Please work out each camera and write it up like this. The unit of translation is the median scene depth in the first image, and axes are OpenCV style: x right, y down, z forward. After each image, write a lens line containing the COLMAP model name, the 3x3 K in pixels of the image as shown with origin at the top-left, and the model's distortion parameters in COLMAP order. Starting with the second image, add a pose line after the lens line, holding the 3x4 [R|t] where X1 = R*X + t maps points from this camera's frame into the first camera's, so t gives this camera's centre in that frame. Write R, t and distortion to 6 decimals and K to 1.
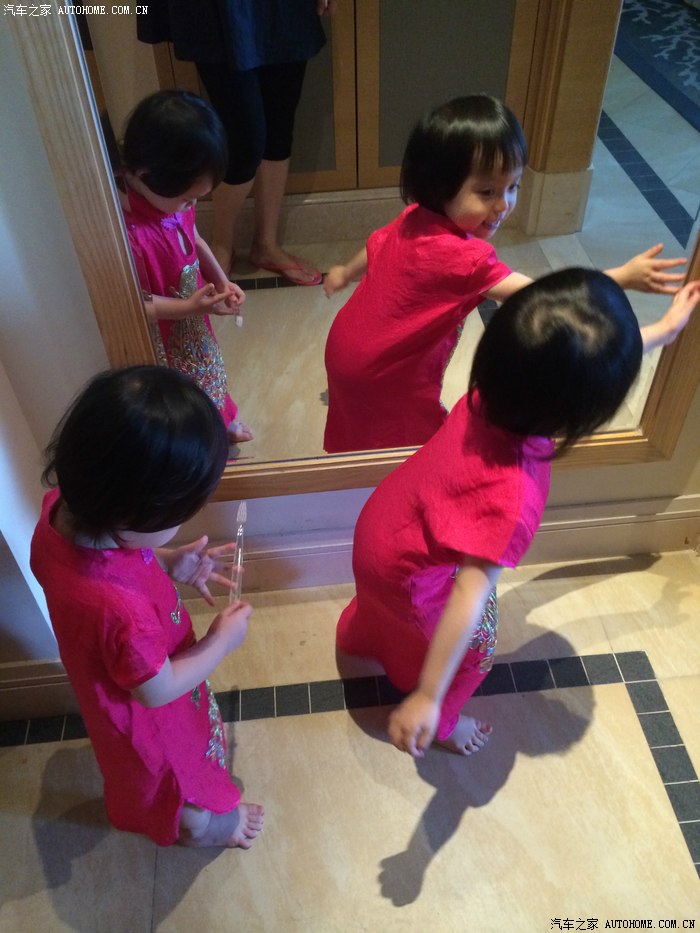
lens RADIAL K [[804.8, 0, 352.4], [0, 804.8, 462.5], [0, 0, 1]] dist [0.095026, -0.121005]
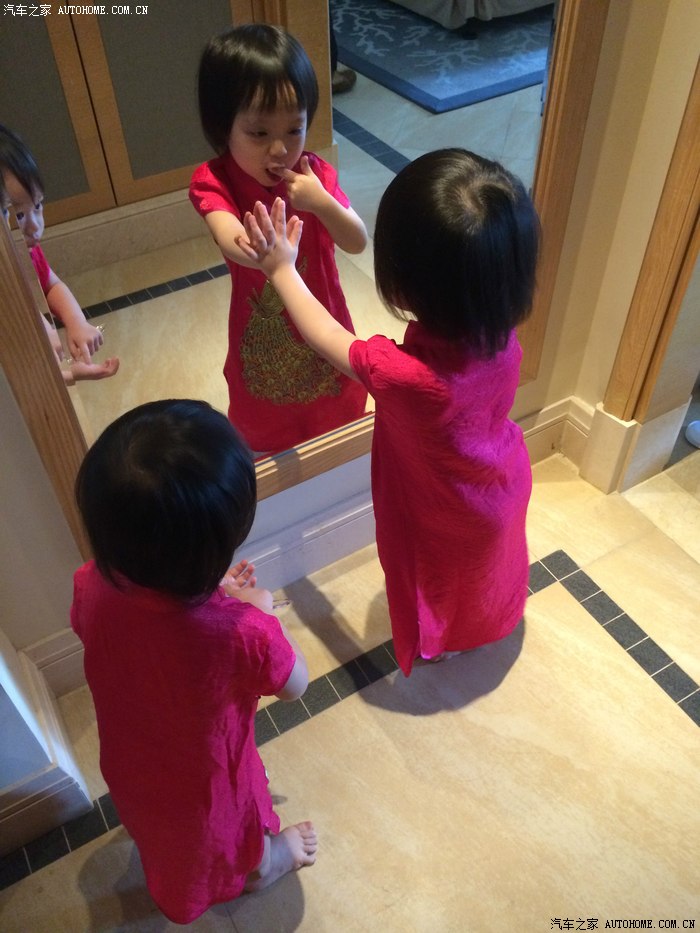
lens RADIAL K [[804.8, 0, 352.4], [0, 804.8, 462.5], [0, 0, 1]] dist [0.095026, -0.121005]
pose [[0.908056, -0.299071, 0.293243, -0.186754], [0.297851, 0.953306, 0.049926, -0.022431], [-0.294482, 0.042007, 0.954733, 0.015892]]
